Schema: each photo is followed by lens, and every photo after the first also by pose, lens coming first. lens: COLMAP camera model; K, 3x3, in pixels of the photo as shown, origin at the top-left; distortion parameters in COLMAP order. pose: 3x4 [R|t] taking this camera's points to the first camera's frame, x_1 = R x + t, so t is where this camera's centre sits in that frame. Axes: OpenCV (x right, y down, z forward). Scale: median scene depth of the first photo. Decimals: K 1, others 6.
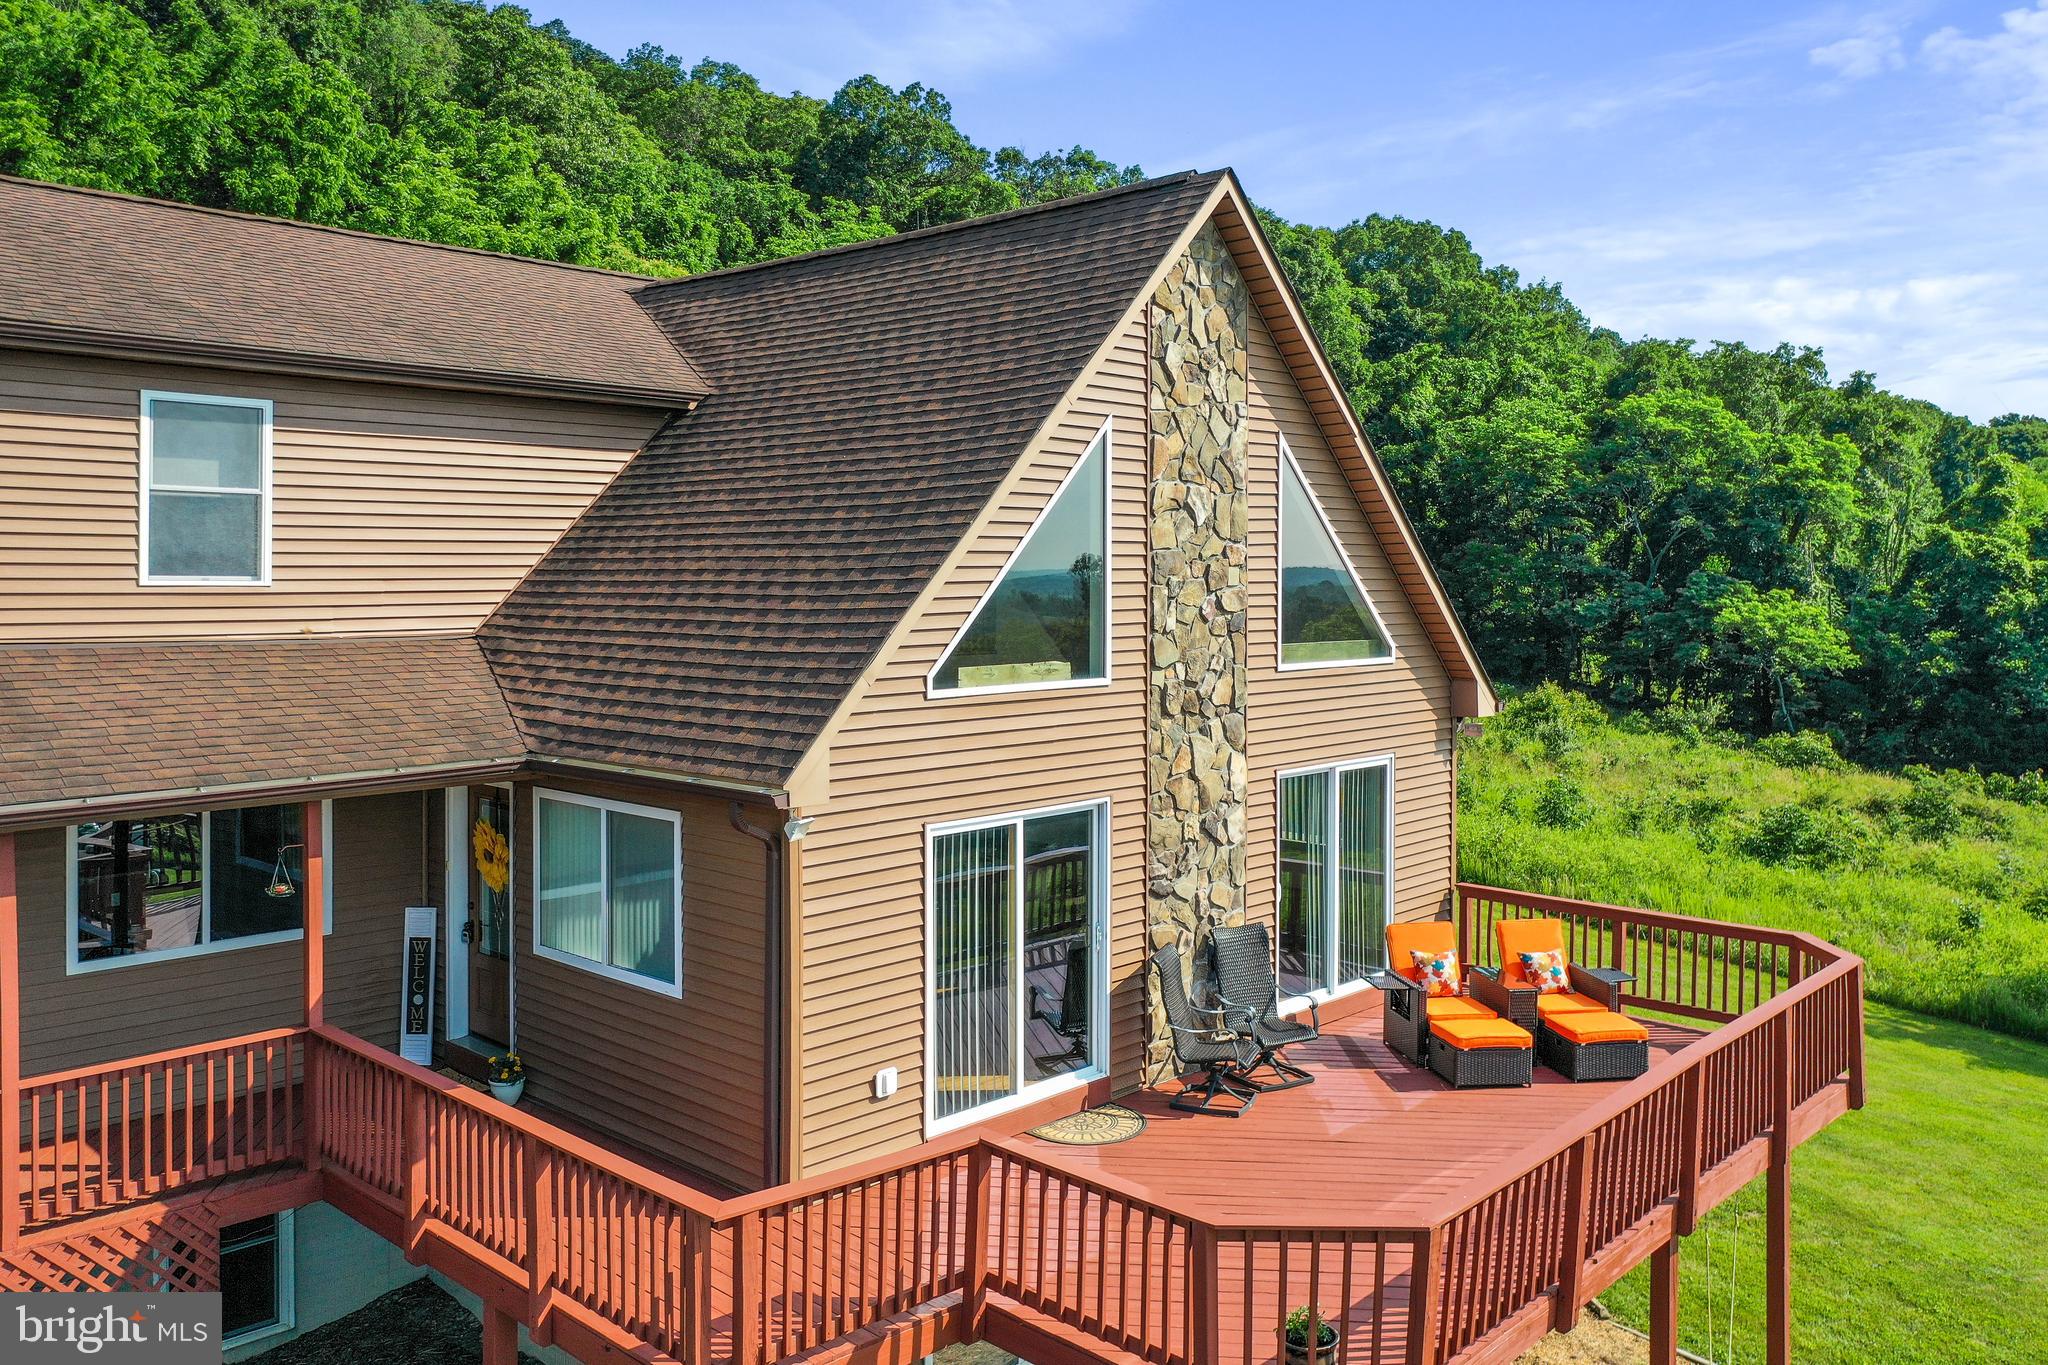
lens RADIAL K [[1632.2, 0, 1004.8], [0, 1632.2, 598.5], [0, 0, 1]] dist [-0.002762, -0.001487]
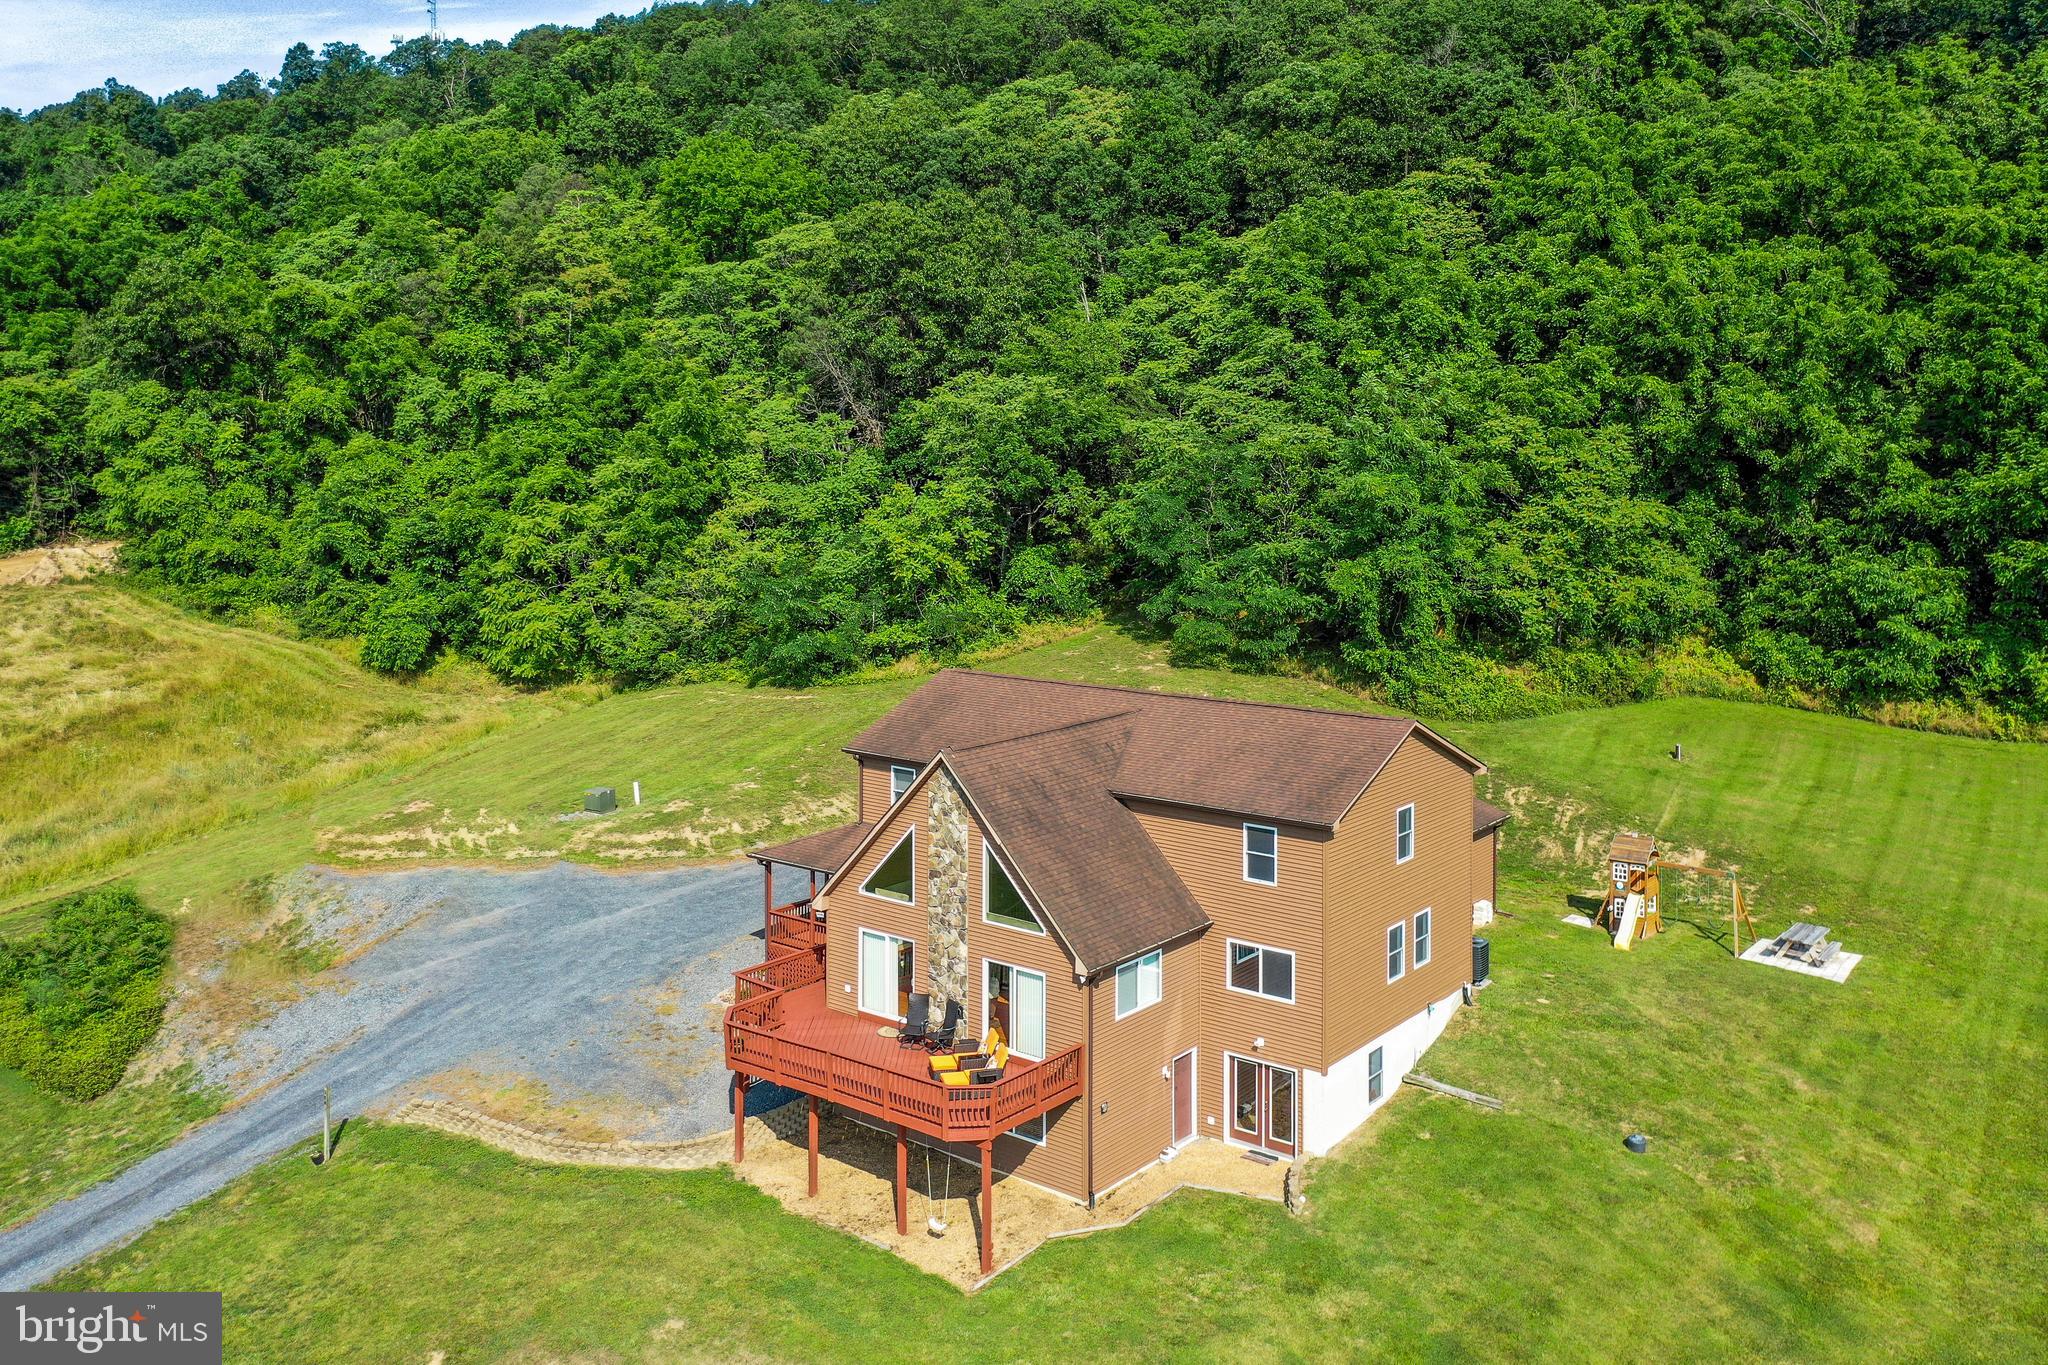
lens RADIAL K [[1665.6, 0, 1029.7], [0, 1665.6, 462.9], [0, 0, 1]] dist [-0.015832, 0.009405]
pose [[0.087352, 0.005206, -0.996164, 0.608714], [-0.014499, 0.999887, 0.003954, -0.152519], [0.996072, 0.014098, 0.087418, 0.165829]]
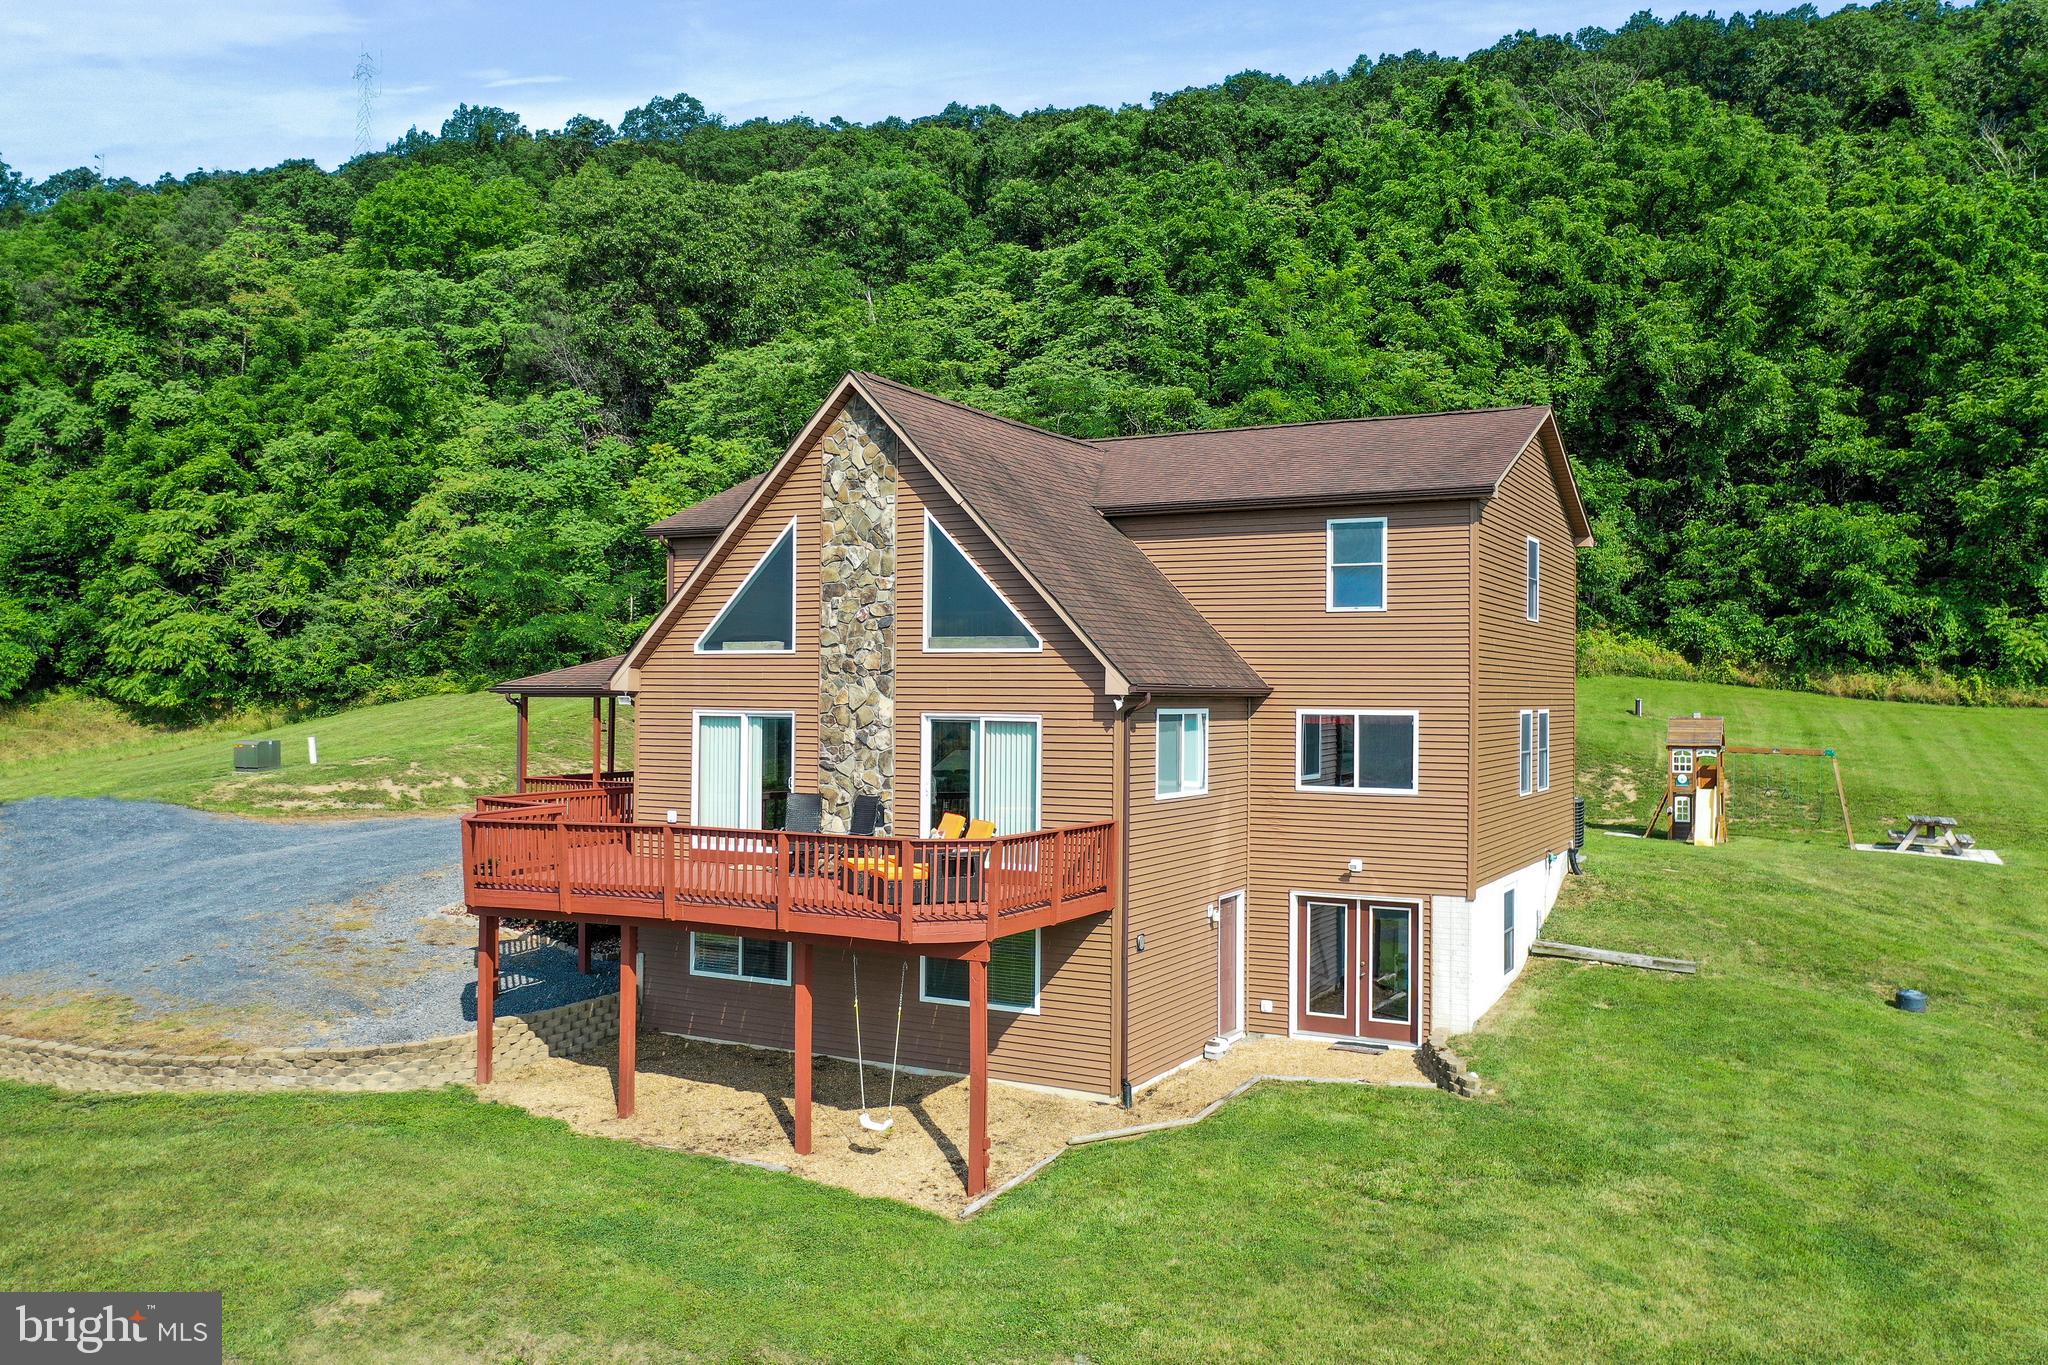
lens RADIAL K [[1613.1, 0, 1024.0], [0, 1613.1, 682.5], [0, 0, 1]] dist [-0.007067, -0.000401]
pose [[0.261794, -0.009027, -0.965082, 0.357459], [-0.022632, 0.999624, -0.015489, 0.019867], [0.964858, 0.025896, 0.261491, 0.136165]]
